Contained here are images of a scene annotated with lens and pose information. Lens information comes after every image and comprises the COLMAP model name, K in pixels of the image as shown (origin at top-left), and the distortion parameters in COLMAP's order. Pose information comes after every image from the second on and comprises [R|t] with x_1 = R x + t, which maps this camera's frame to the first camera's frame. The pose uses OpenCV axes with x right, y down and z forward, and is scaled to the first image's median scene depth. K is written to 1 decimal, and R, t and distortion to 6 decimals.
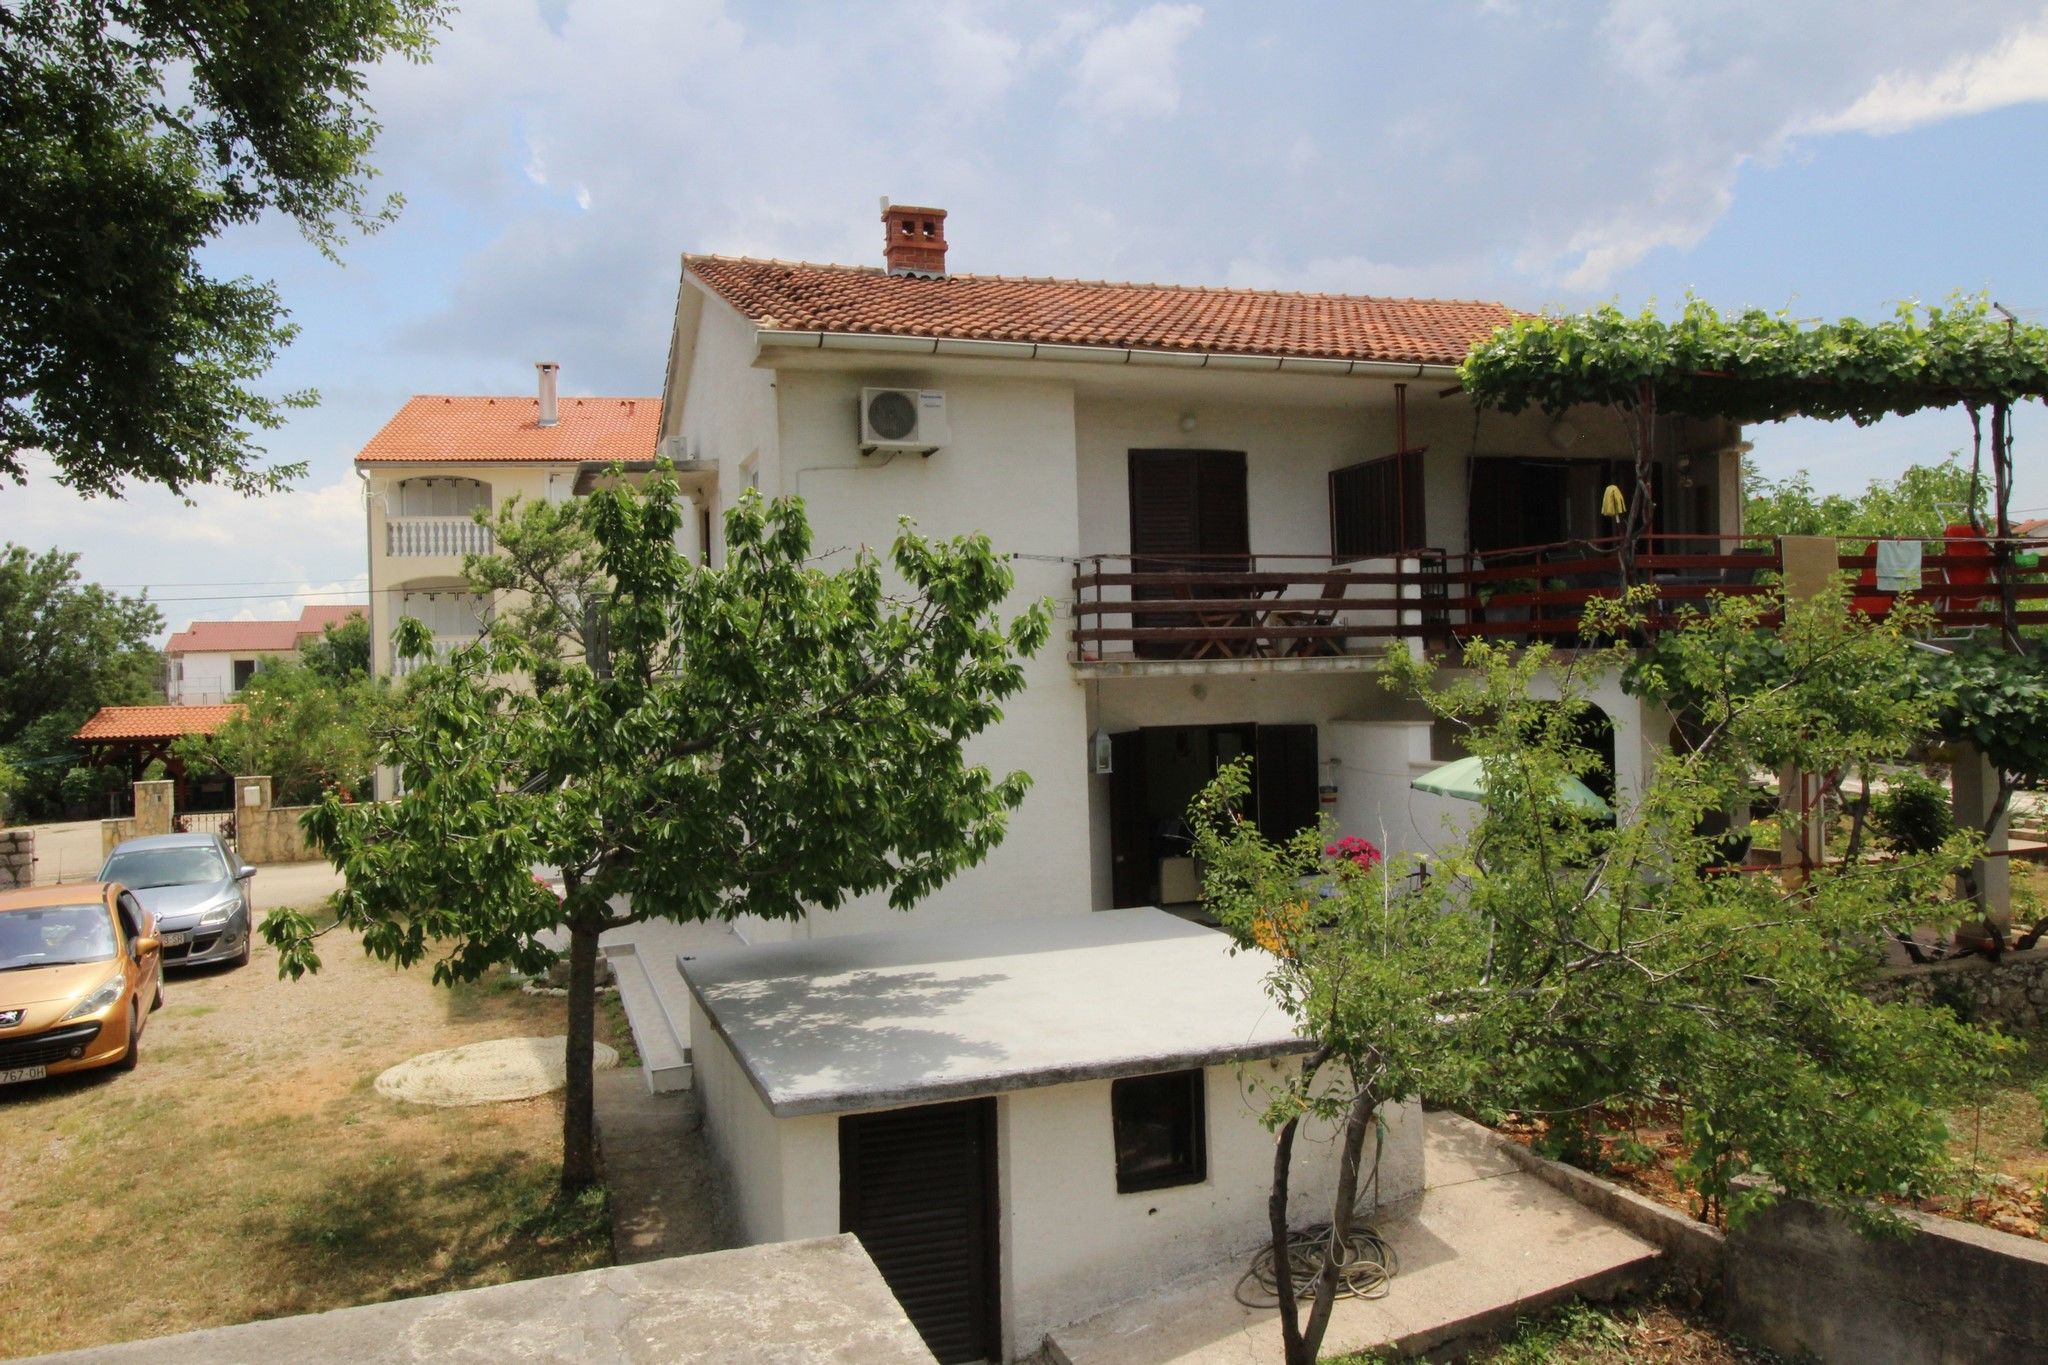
lens RADIAL K [[1487.5, 0, 1023.3], [0, 1487.5, 674.5], [0, 0, 1]] dist [0.004852, 0.001992]
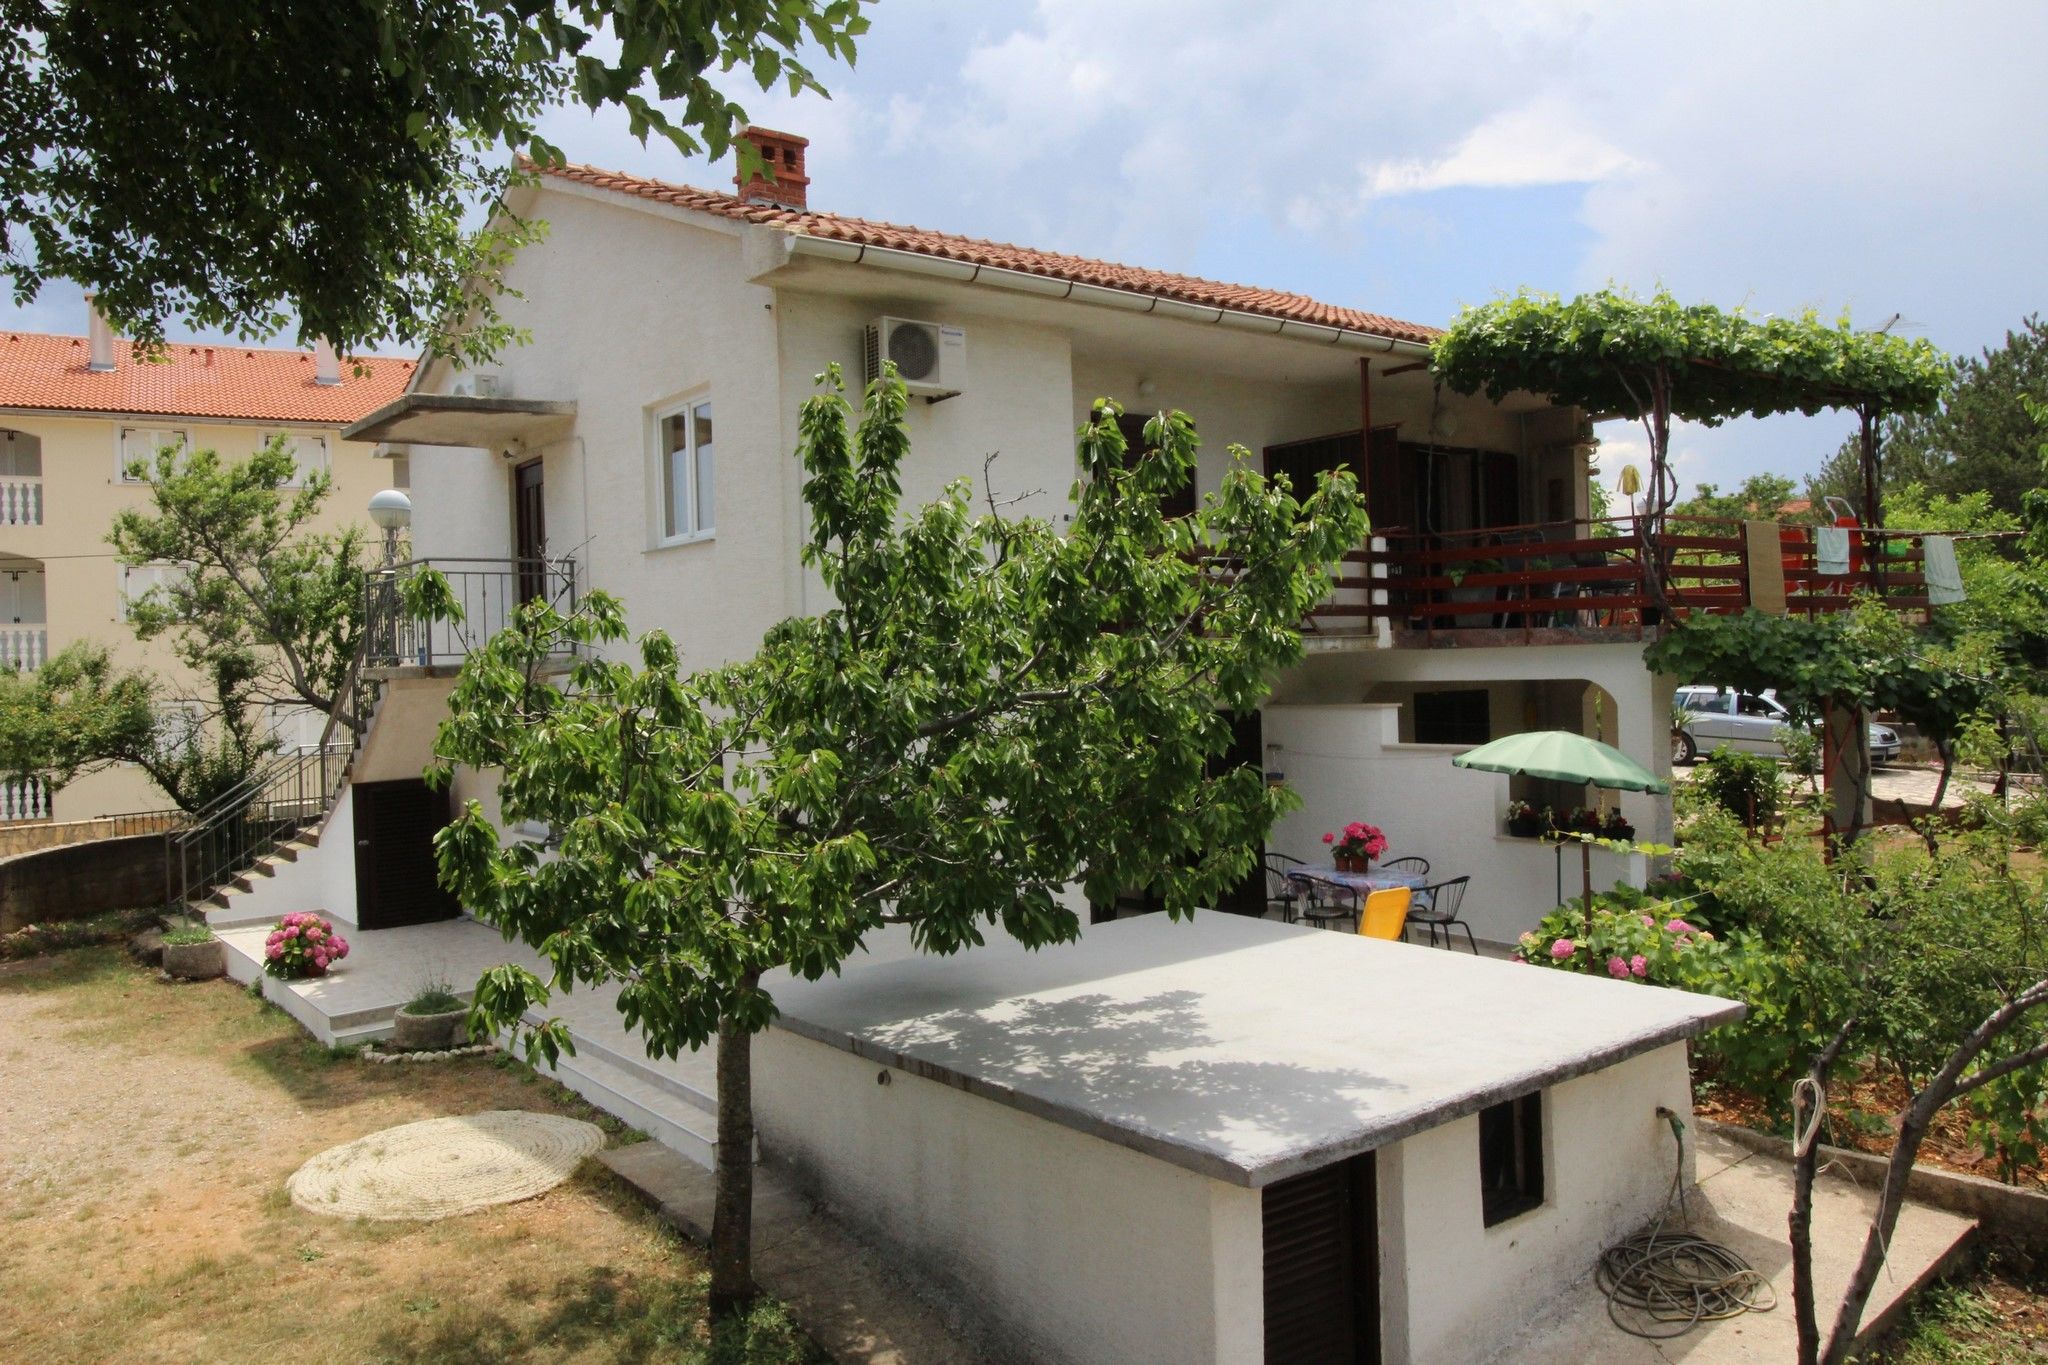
lens RADIAL K [[1487.5, 0, 1023.3], [0, 1487.5, 674.5], [0, 0, 1]] dist [0.004852, 0.001992]
pose [[0.946829, -0.004238, 0.321708, -0.298262], [0.005203, 0.999984, -0.002140, 0.014523], [-0.321694, 0.003700, 0.946836, 0.161876]]
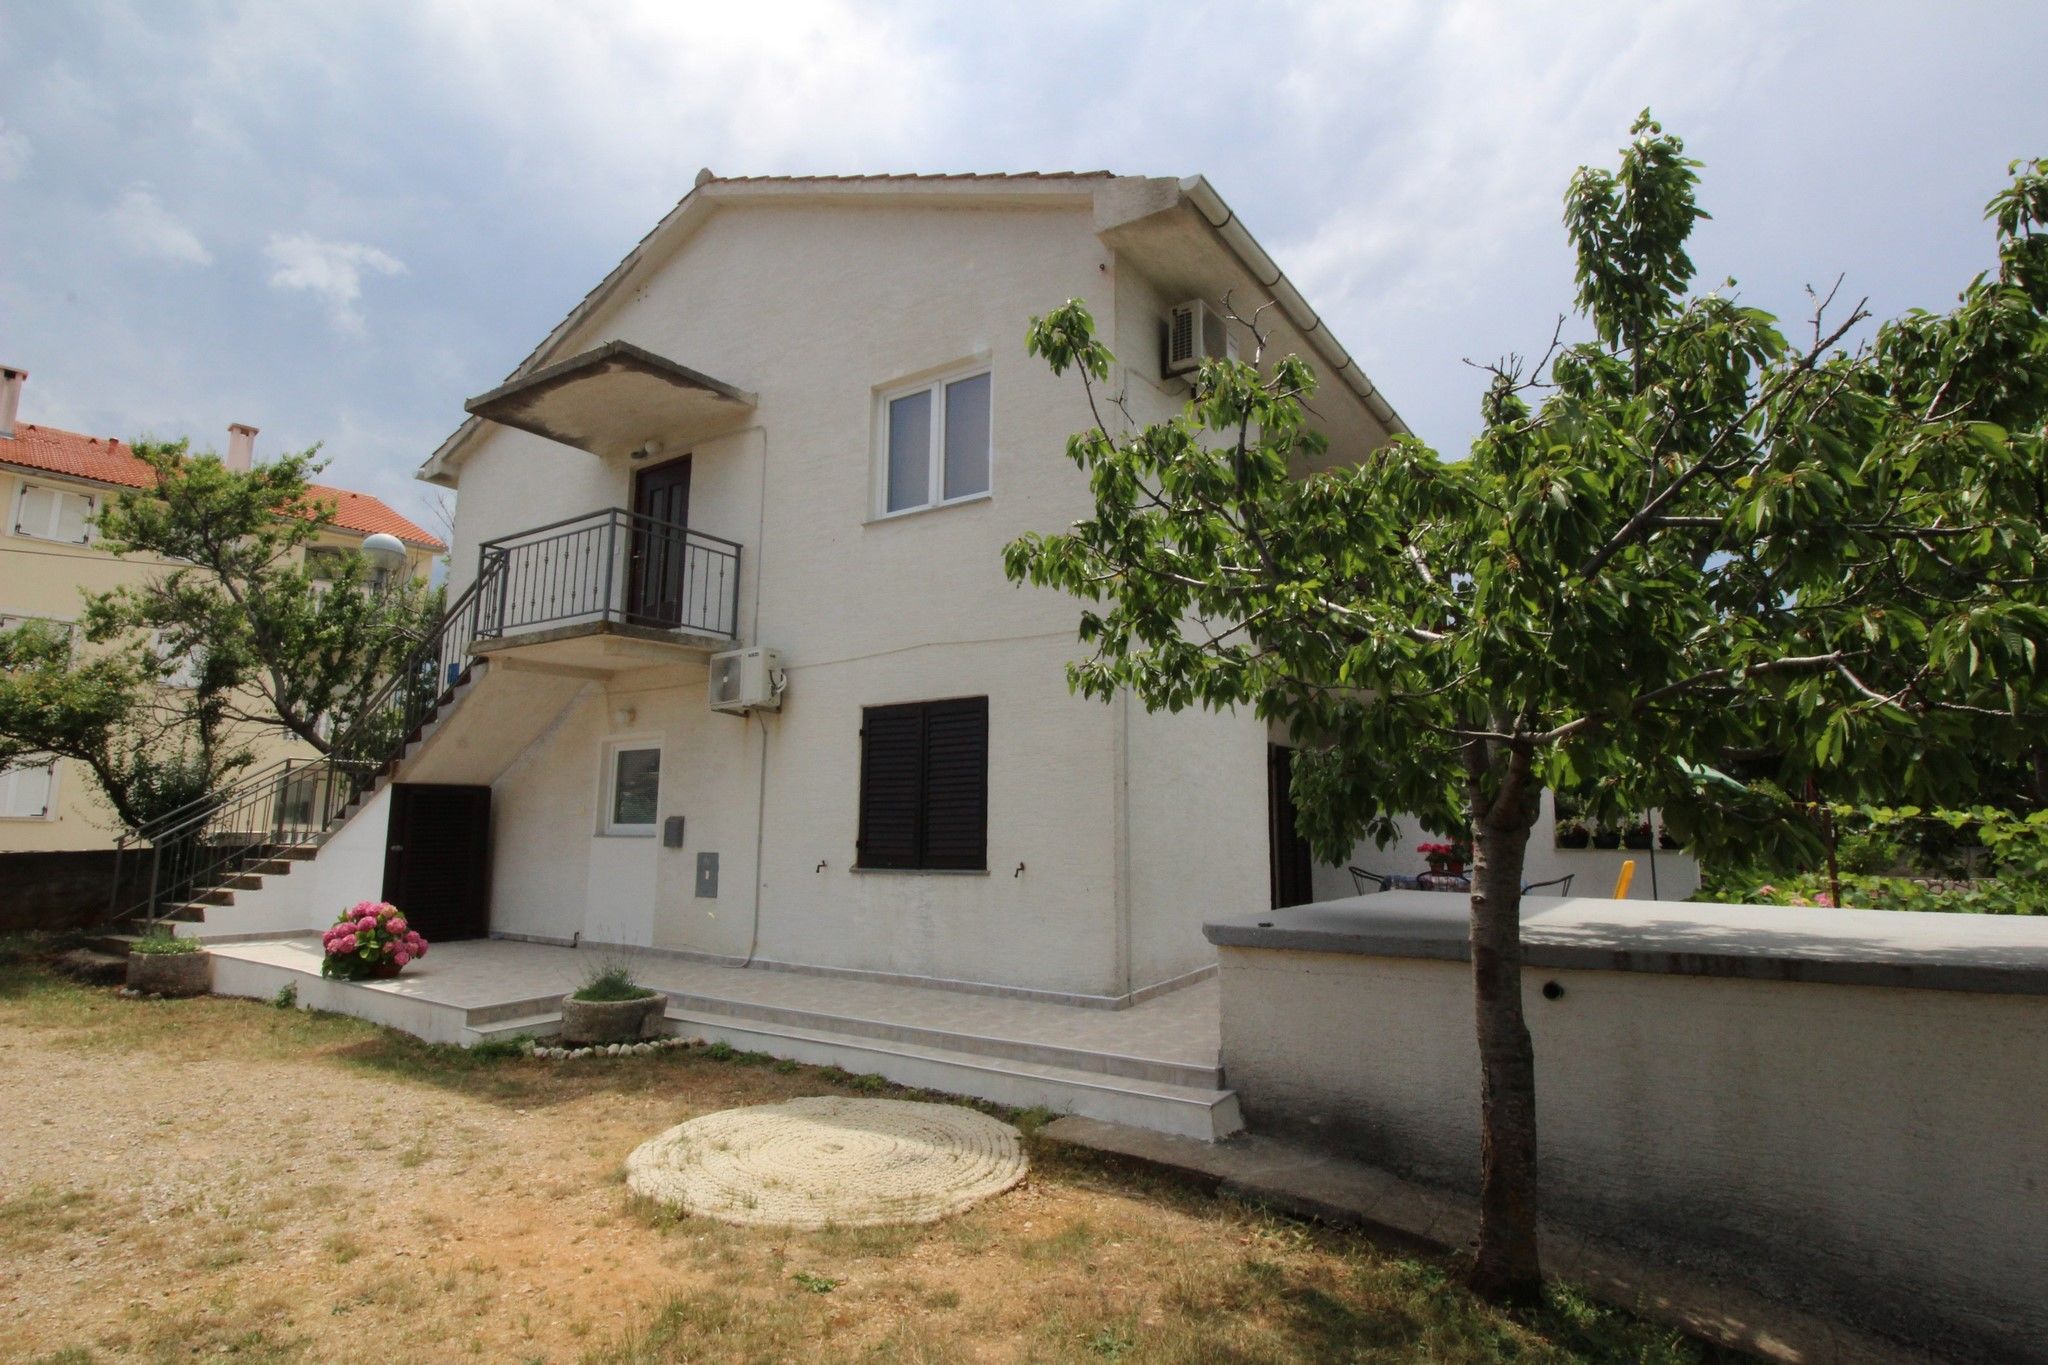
lens RADIAL K [[1044.0, 0, 1024.0], [0, 1044.0, 682.5], [0, 0, 1]] dist [0.003432, -0.013586]
pose [[0.800432, 0.122866, 0.586696, -0.519429], [-0.032167, 0.986161, -0.162637, 0.137944], [-0.598559, 0.111308, 0.793308, 0.571852]]
